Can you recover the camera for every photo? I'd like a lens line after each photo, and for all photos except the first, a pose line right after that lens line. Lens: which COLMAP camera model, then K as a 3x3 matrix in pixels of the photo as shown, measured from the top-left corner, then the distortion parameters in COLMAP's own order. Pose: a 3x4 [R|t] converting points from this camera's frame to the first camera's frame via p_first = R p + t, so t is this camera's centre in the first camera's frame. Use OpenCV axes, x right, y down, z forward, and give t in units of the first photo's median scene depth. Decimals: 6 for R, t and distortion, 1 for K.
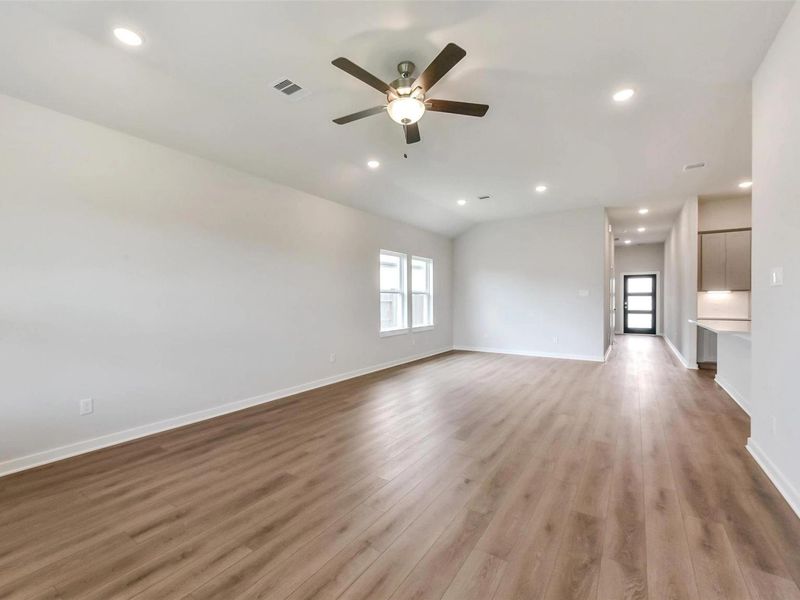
lens RADIAL K [[352.1, 0, 400.0], [0, 352.1, 300.0], [0, 0, 1]] dist [-0.000692, -0.000279]
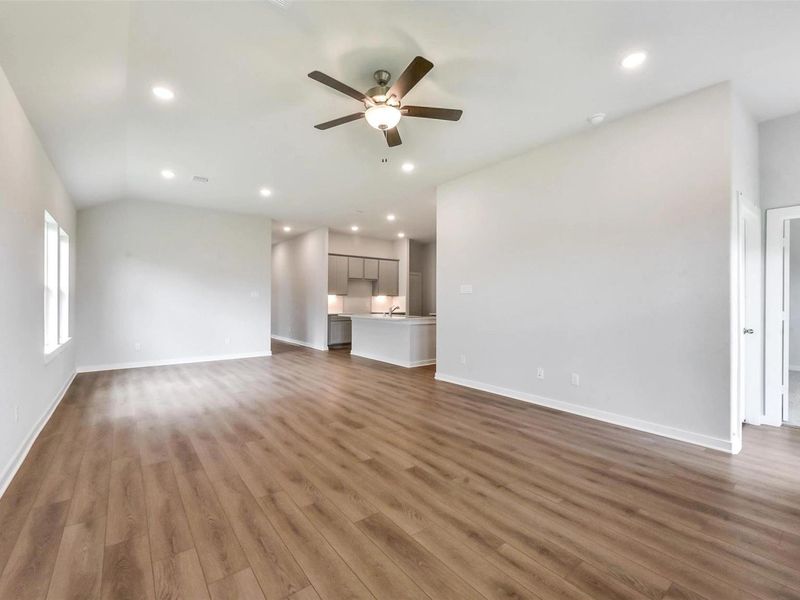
lens RADIAL K [[355.2, 0, 397.0], [0, 355.2, 304.7], [0, 0, 1]] dist [-0.009329, -0.000010]
pose [[0.311029, -0.003705, 0.950393, -0.958504], [-0.004363, 0.999976, 0.005326, 0.010078], [-0.950390, -0.005803, 0.311005, 0.633093]]
